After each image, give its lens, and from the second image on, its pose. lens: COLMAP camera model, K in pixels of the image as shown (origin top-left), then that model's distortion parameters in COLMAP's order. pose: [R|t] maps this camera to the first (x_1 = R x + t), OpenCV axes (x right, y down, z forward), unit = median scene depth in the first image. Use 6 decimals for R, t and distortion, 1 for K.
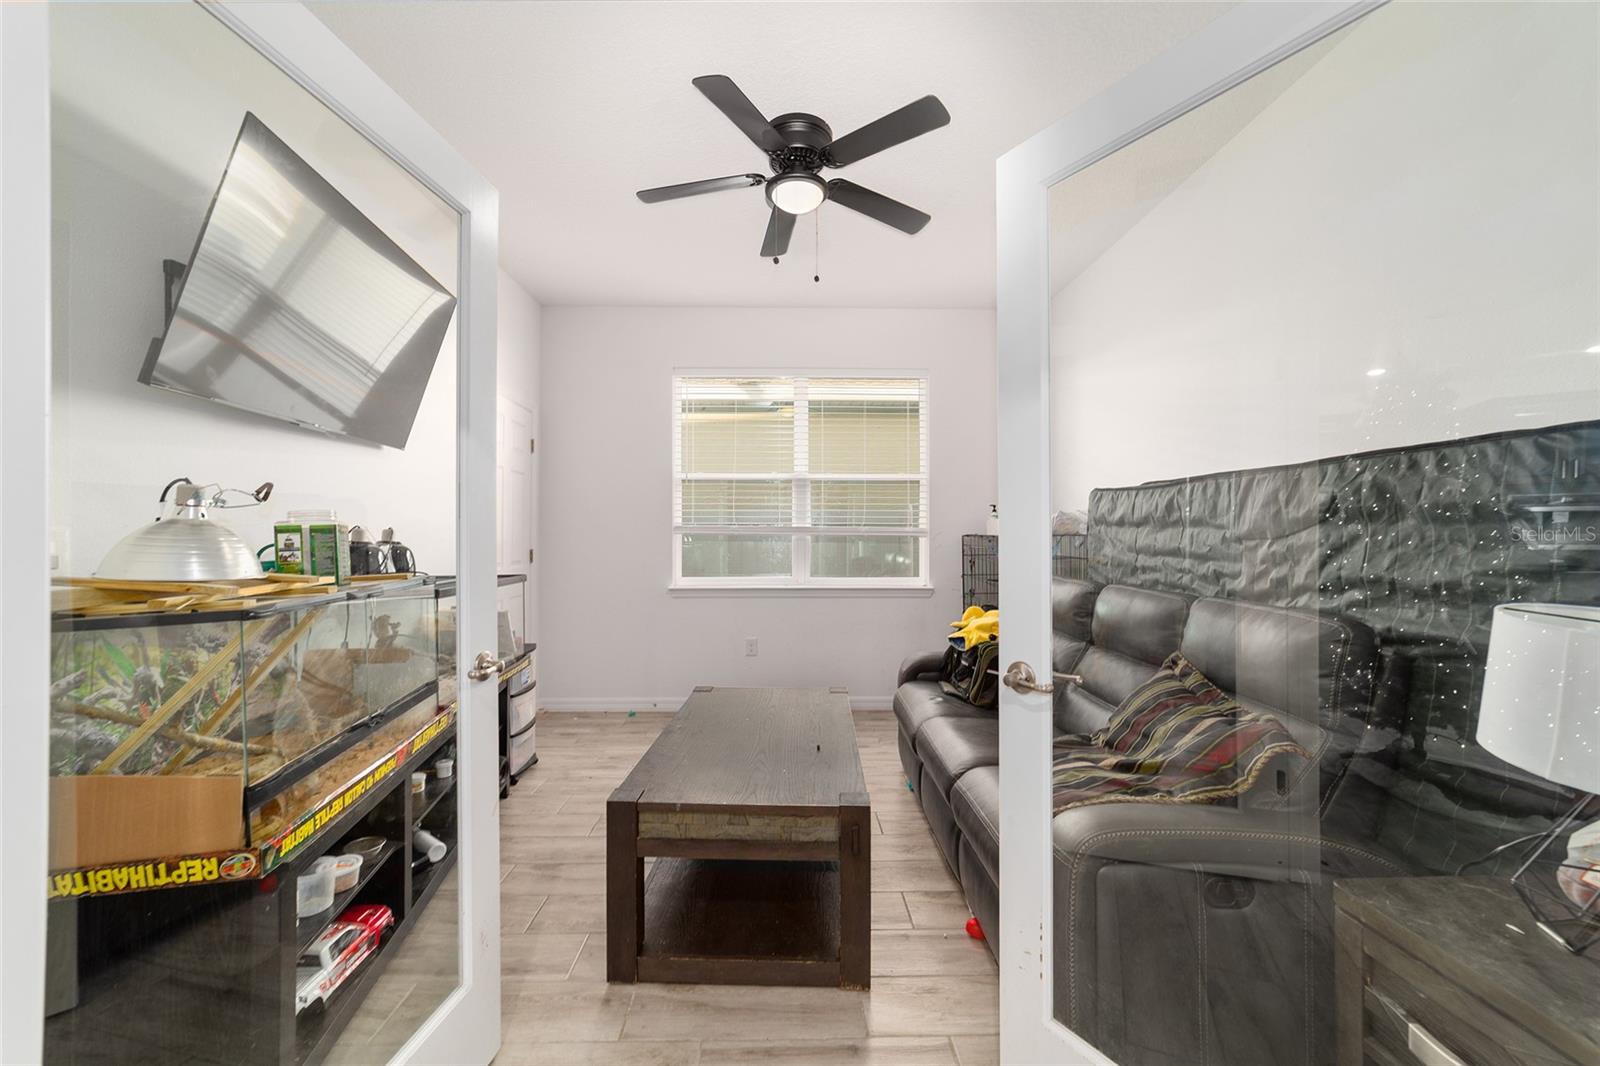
lens RADIAL K [[611.5, 0, 798.7], [0, 611.5, 527.4], [0, 0, 1]] dist [-0.002660, 0.000802]
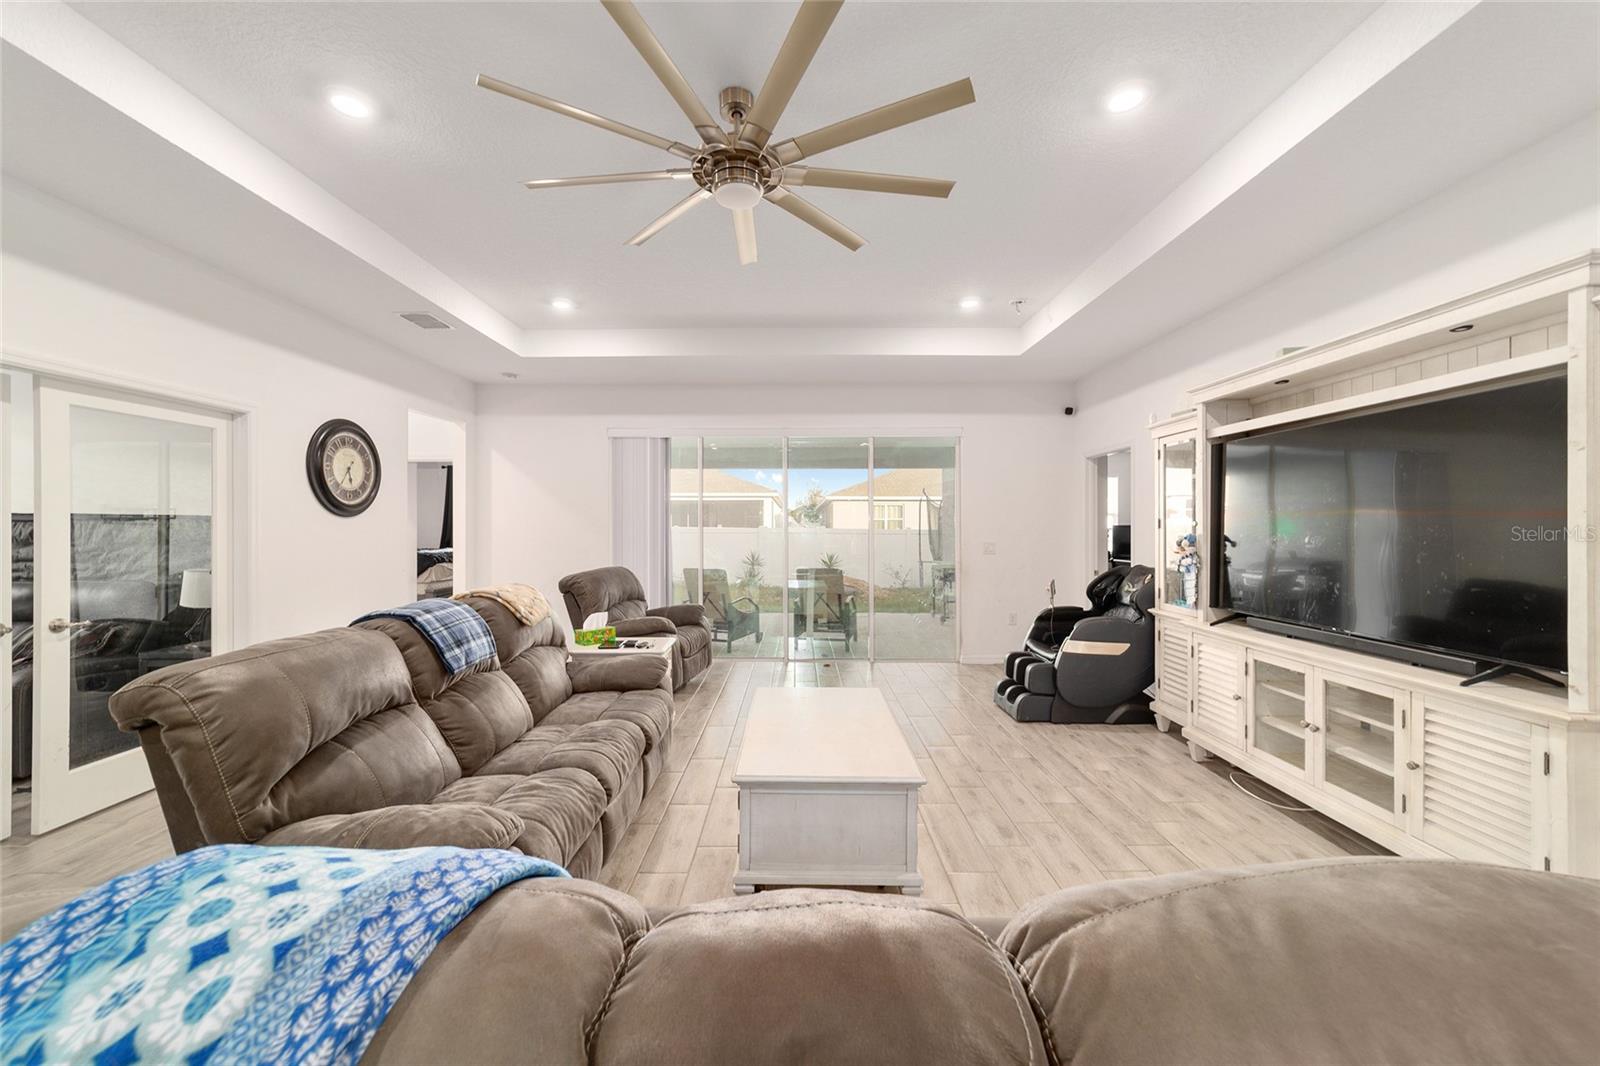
lens RADIAL K [[611.5, 0, 793.3], [0, 611.5, 525.3], [0, 0, 1]] dist [-0.002660, 0.000802]
pose [[0.015162, 0.013692, 0.999791, -1.369336], [0.006019, 0.999887, -0.013784, -0.029714], [-0.999867, 0.006227, 0.015078, -1.480679]]
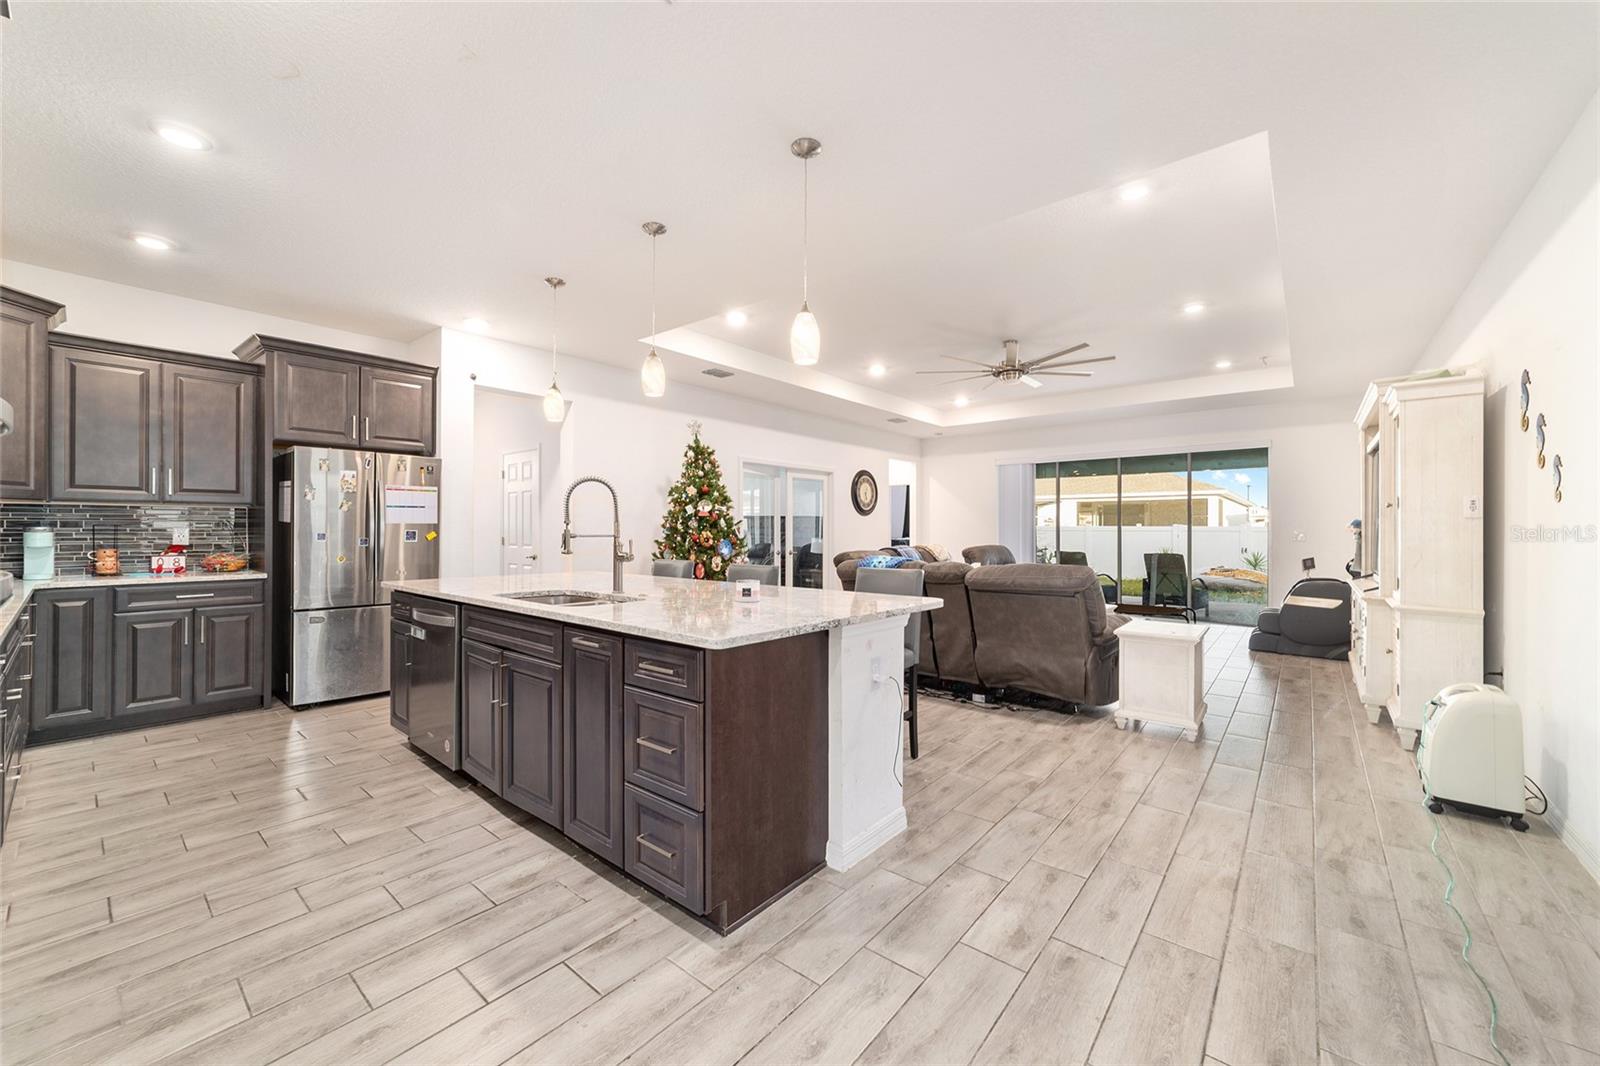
lens RADIAL K [[611.5, 0, 796.6], [0, 611.5, 530.8], [0, 0, 1]] dist [-0.002660, 0.000802]
pose [[0.649377, 0.008921, 0.760414, -3.824946], [-0.004642, 0.999959, -0.007767, 0.089790], [-0.760452, 0.001514, 0.649392, -2.903307]]
